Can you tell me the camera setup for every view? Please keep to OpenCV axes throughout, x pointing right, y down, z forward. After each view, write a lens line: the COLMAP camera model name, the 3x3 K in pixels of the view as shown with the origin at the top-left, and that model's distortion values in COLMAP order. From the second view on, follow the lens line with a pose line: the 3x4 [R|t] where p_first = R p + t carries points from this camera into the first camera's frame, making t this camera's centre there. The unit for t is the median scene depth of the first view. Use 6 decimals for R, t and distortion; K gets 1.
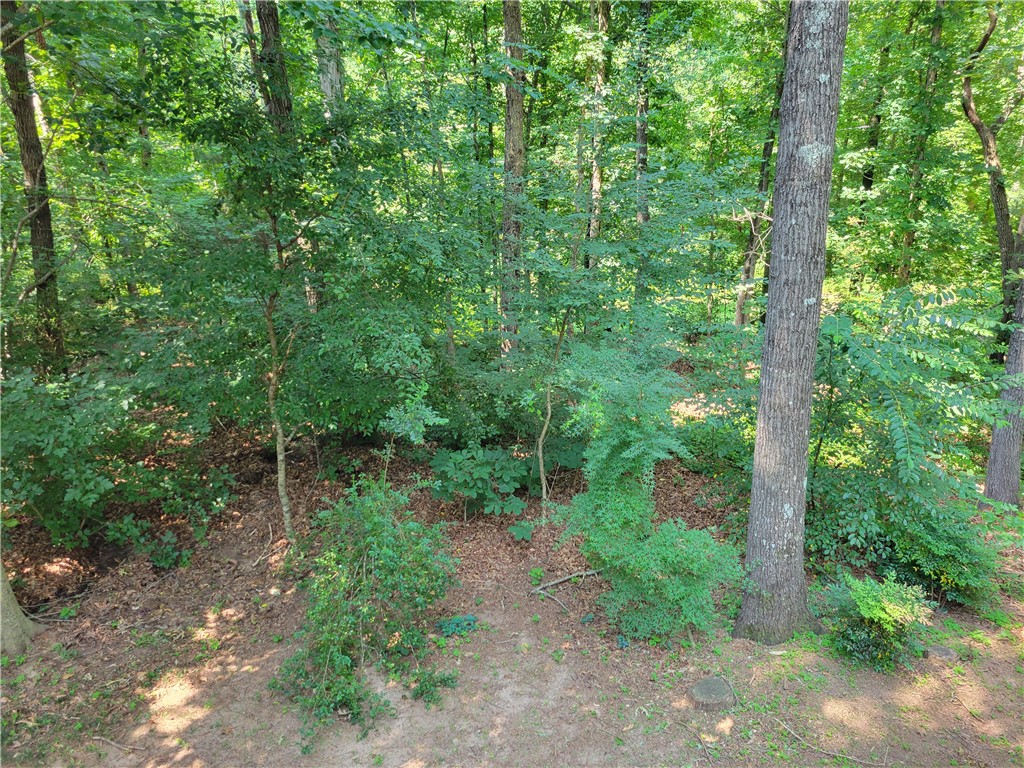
lens RADIAL K [[769.7, 0, 518.0], [0, 769.7, 383.8], [0, 0, 1]] dist [0.061304, -0.034547]
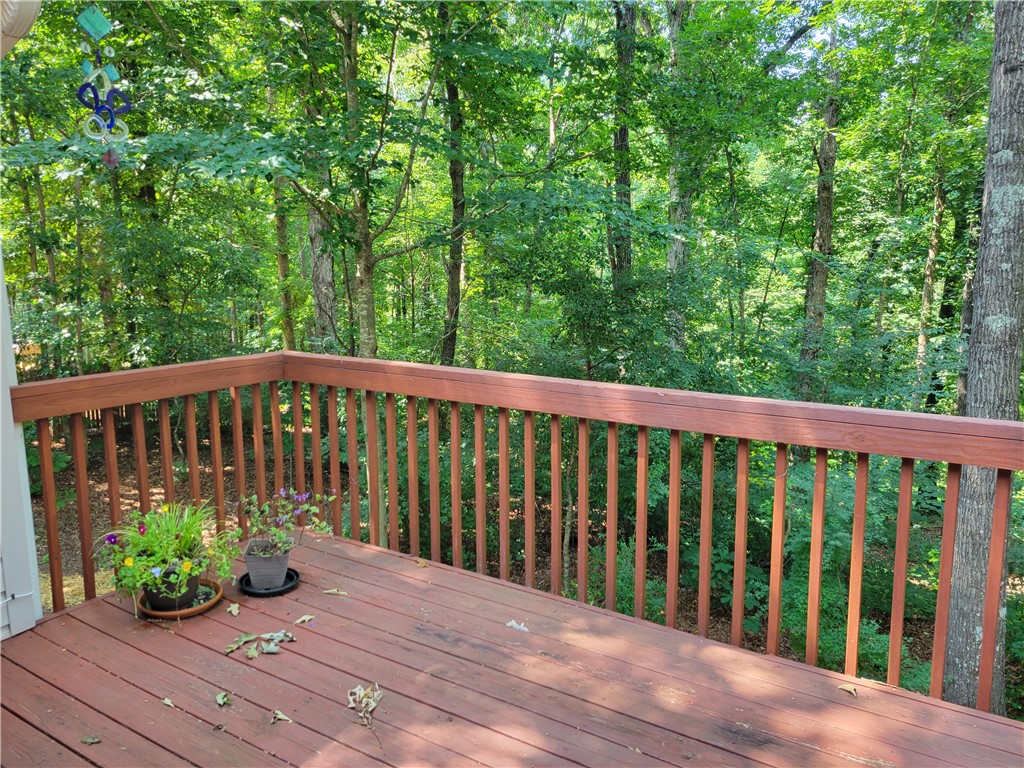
lens RADIAL K [[769.7, 0, 511.2], [0, 769.7, 384.8], [0, 0, 1]] dist [0.061304, -0.034547]
pose [[0.896370, 0.095652, -0.432865, 0.206287], [-0.178152, 0.971852, -0.154161, 0.114428], [0.405935, 0.215301, 0.888179, -0.352357]]
